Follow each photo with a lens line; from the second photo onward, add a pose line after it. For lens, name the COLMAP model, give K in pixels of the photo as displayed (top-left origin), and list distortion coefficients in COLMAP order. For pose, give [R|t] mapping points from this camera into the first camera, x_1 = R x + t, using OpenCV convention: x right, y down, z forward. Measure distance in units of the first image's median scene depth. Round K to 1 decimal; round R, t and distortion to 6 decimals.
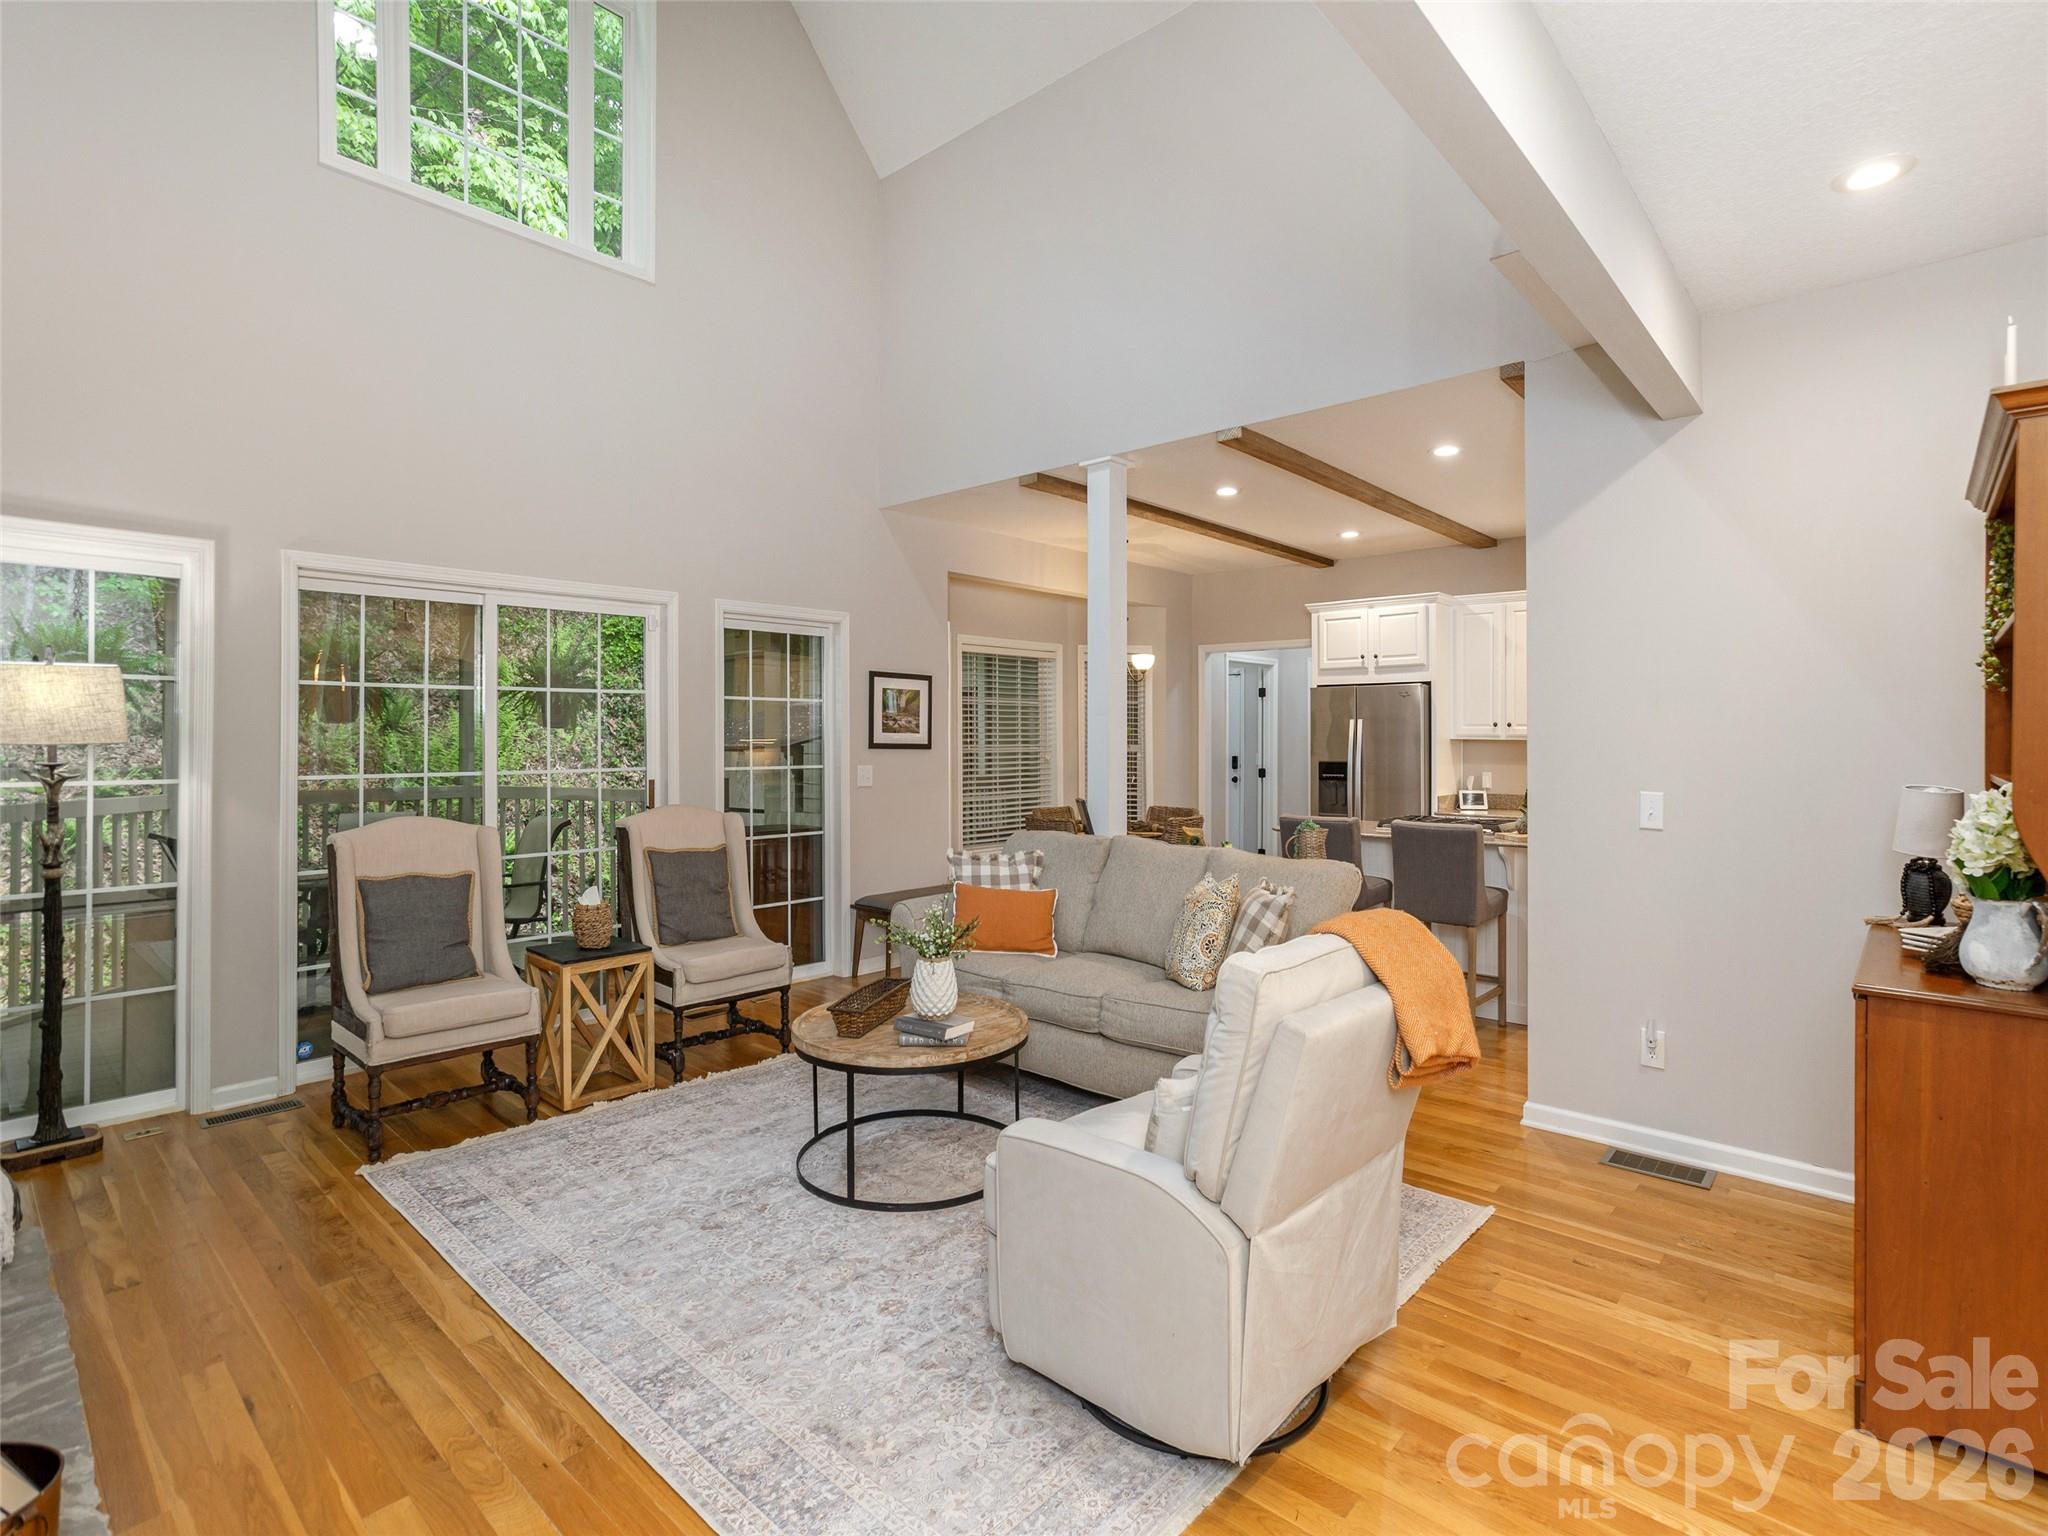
lens RADIAL K [[1009.1, 0, 1024.3], [0, 1009.1, 739.1], [0, 0, 1]] dist [-0.001652, 0.000154]
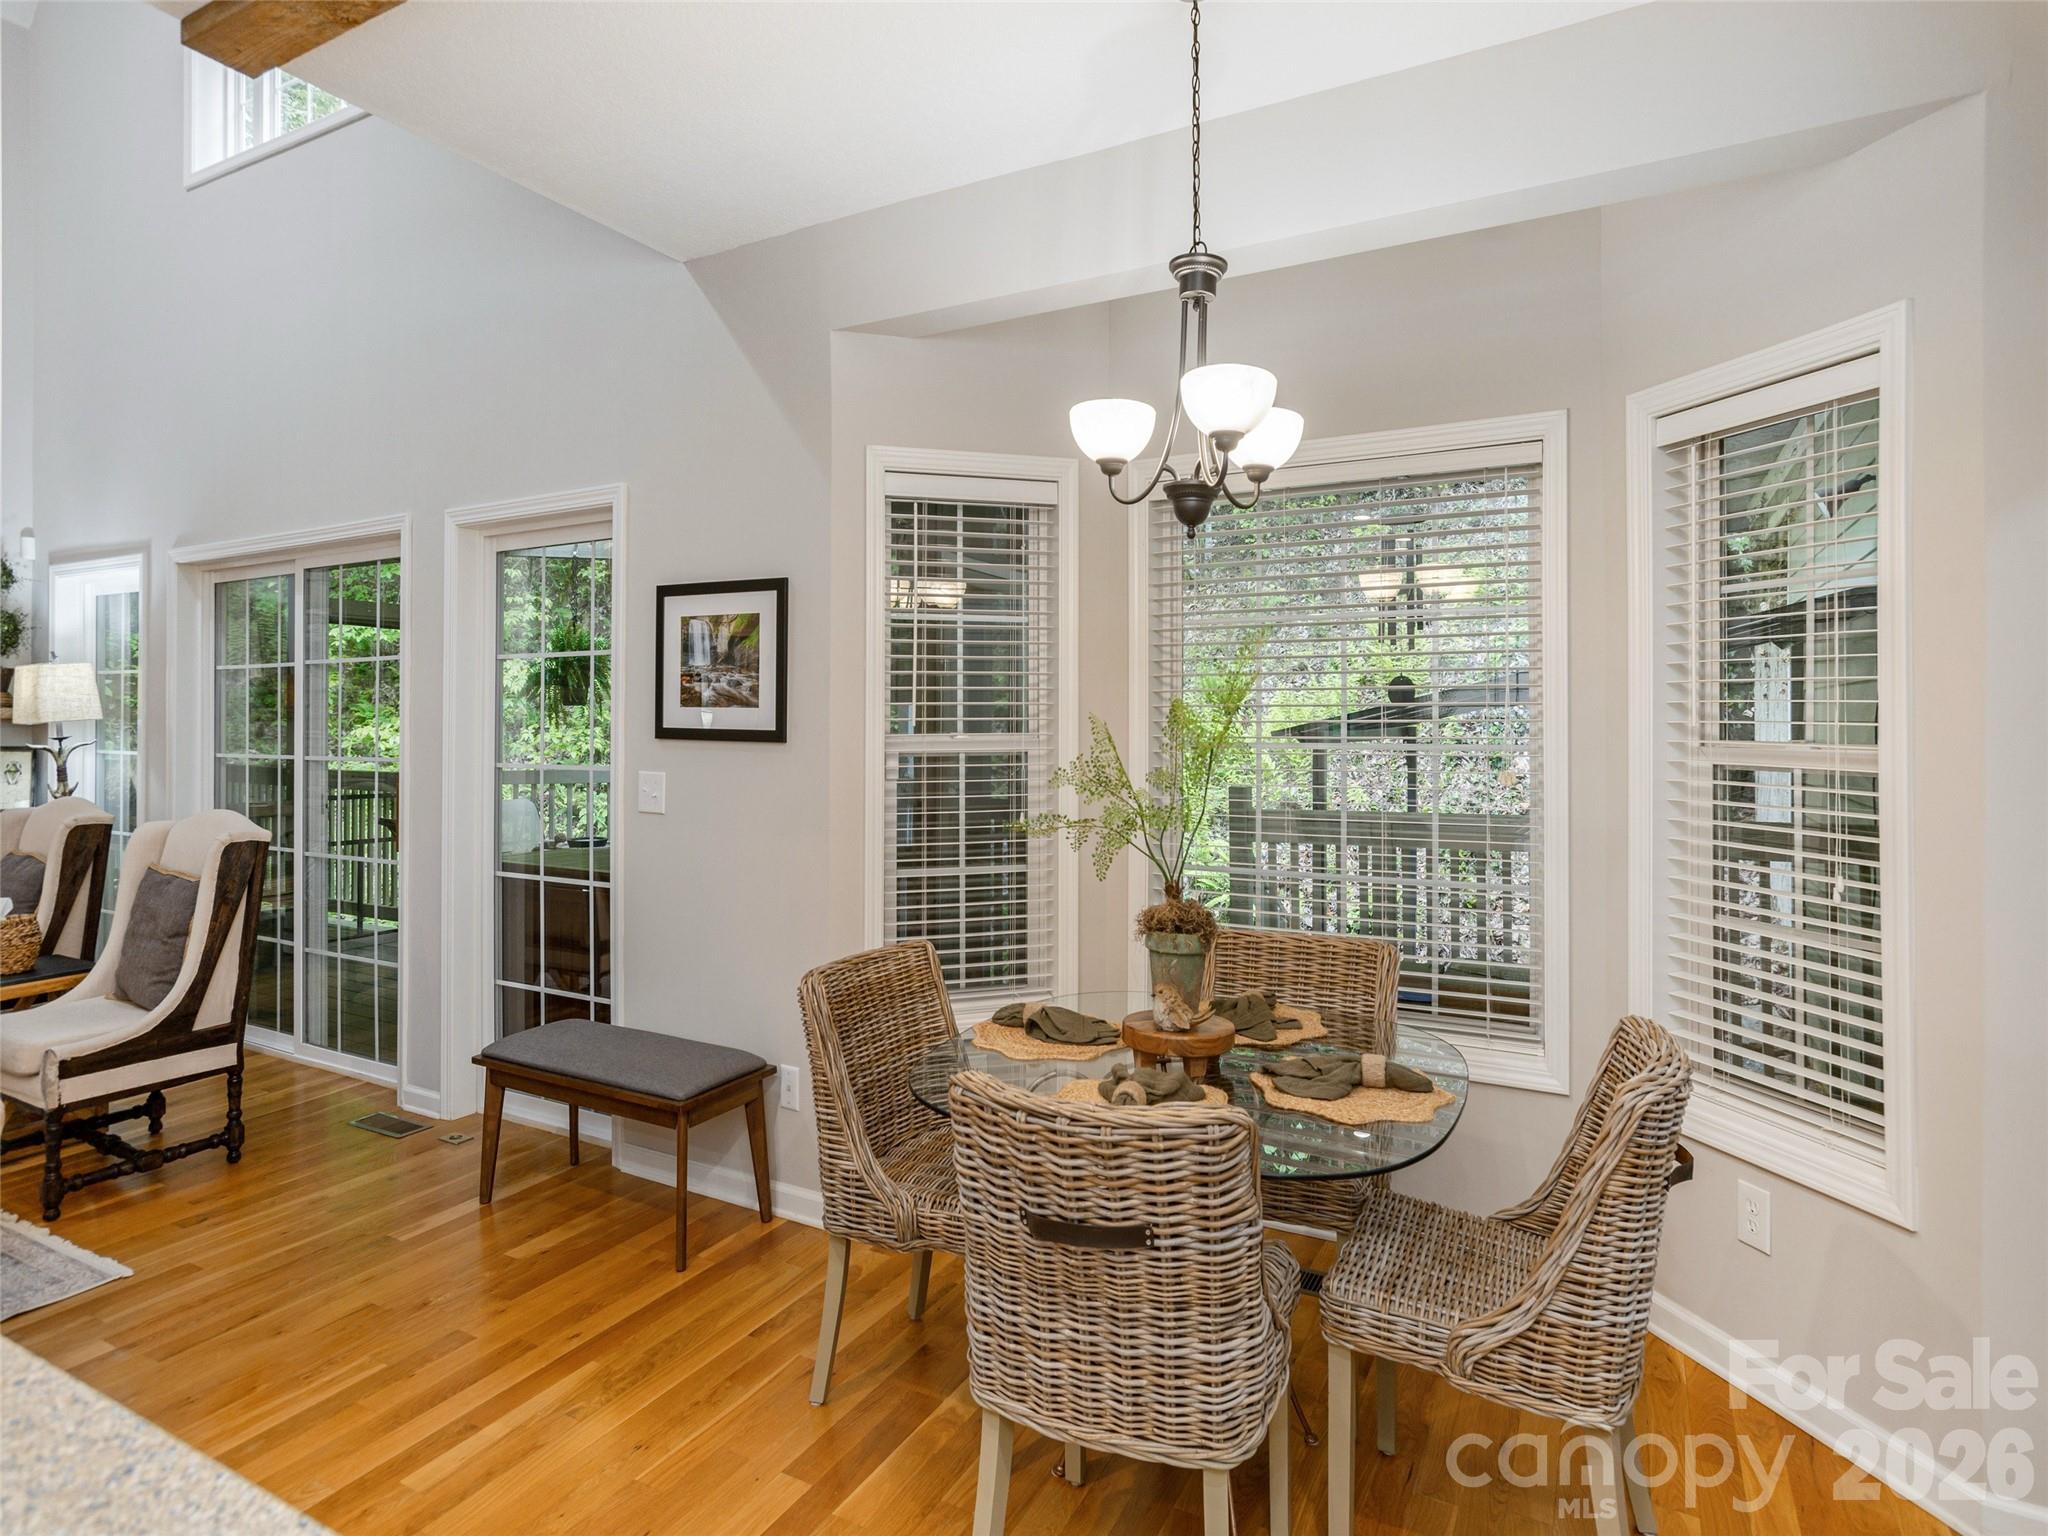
lens RADIAL K [[1107.2, 0, 1024.0], [0, 1107.2, 768.0], [0, 0, 1]] dist [-0.006029, -0.001081]
pose [[0.240842, 0.014829, -0.970451, 0.734702], [-0.015926, 0.999809, 0.011325, 0.025327], [0.970434, 0.012728, 0.241032, 1.760914]]
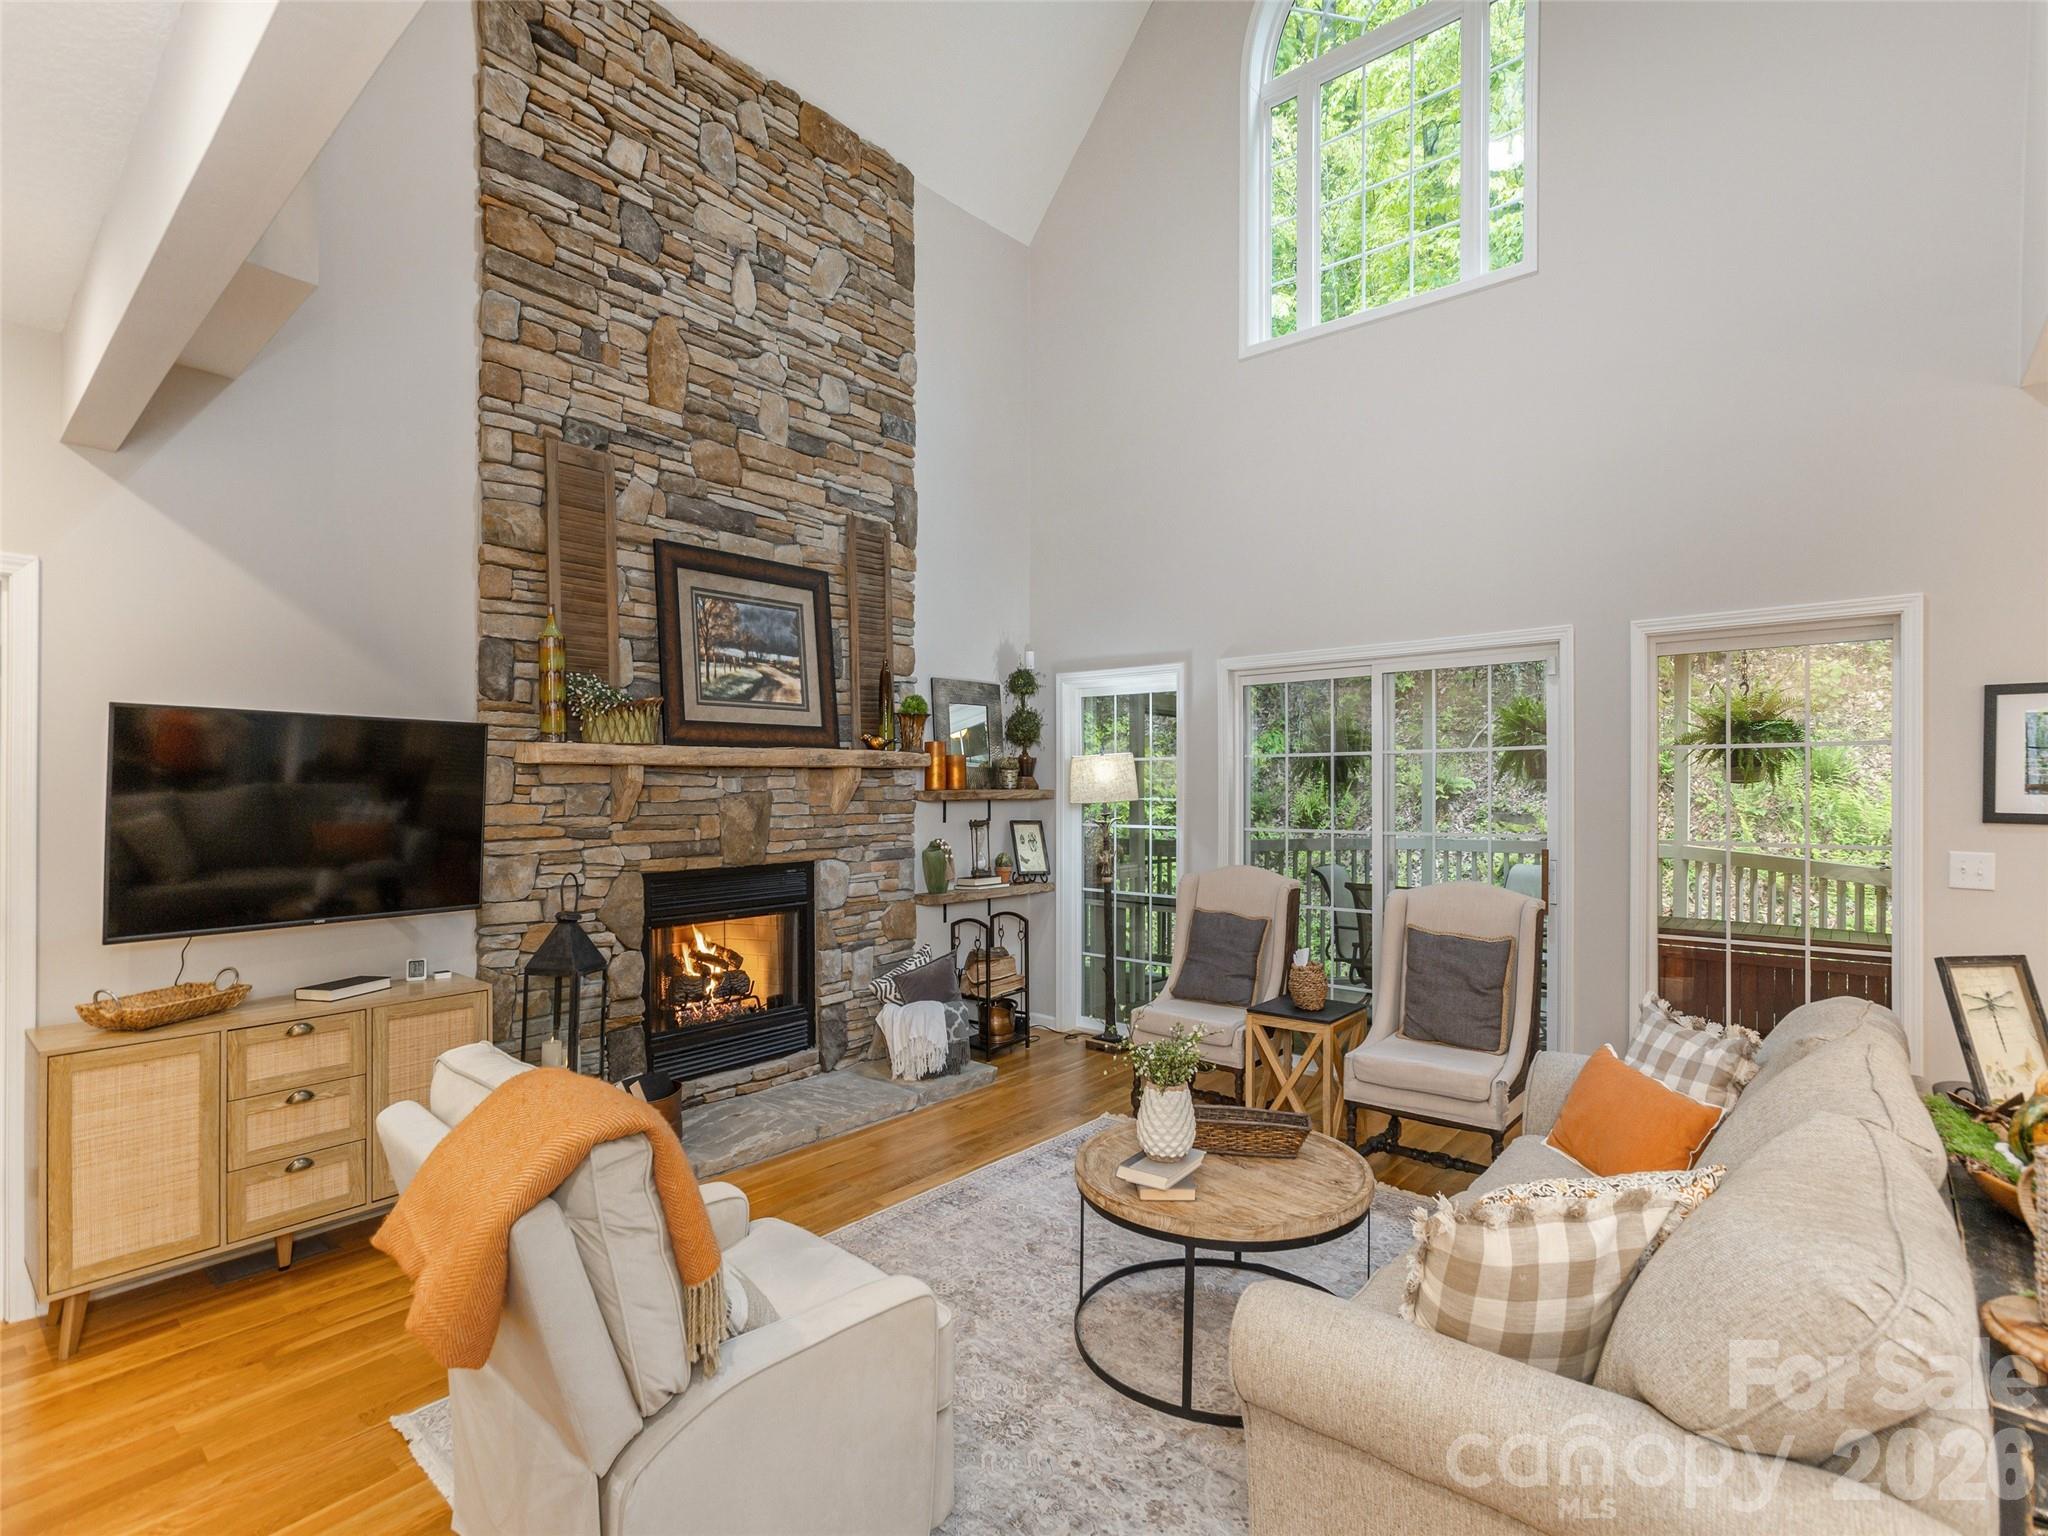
lens RADIAL K [[993.2, 0, 1050.9], [0, 993.2, 781.9], [0, 0, 1]] dist [0.003092, 0.001149]
pose [[0.034015, -0.001655, -0.999420, 0.634280], [0.004864, 0.999987, -0.001490, -0.024919], [0.999409, -0.004811, 0.034023, 0.790427]]
